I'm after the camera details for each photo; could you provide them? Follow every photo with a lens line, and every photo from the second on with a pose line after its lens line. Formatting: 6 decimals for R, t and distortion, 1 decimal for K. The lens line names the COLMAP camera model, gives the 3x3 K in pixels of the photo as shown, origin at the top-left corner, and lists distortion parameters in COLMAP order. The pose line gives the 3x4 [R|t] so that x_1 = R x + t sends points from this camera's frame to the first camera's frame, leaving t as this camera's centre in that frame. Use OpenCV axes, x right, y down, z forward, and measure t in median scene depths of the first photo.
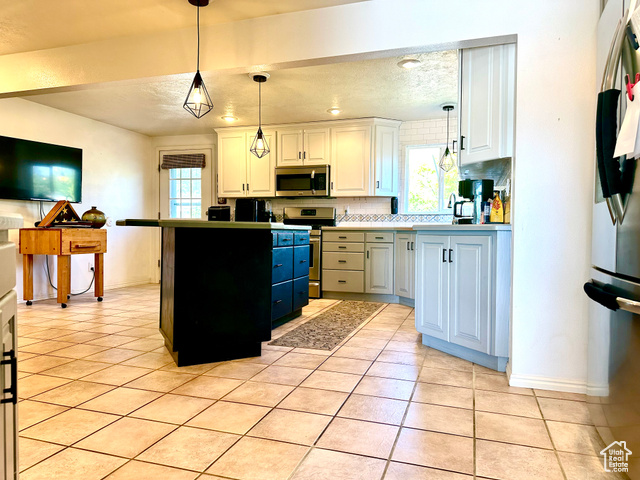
lens RADIAL K [[444.1, 0, 320.4], [0, 444.1, 241.5], [0, 0, 1]] dist [0.073860, -0.026402]
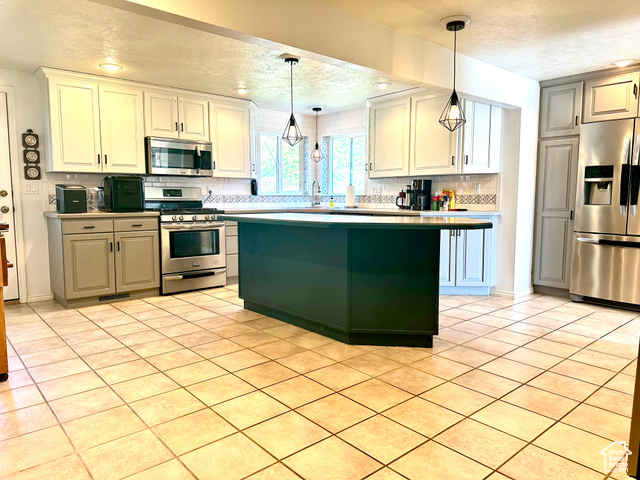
lens RADIAL K [[444.1, 0, 322.4], [0, 444.1, 236.3], [0, 0, 1]] dist [0.073860, -0.026402]
pose [[0.487281, -0.091280, 0.868461, -0.691985], [0.025685, 0.995590, 0.090230, -0.056137], [-0.872867, -0.021660, 0.487477, 0.339757]]
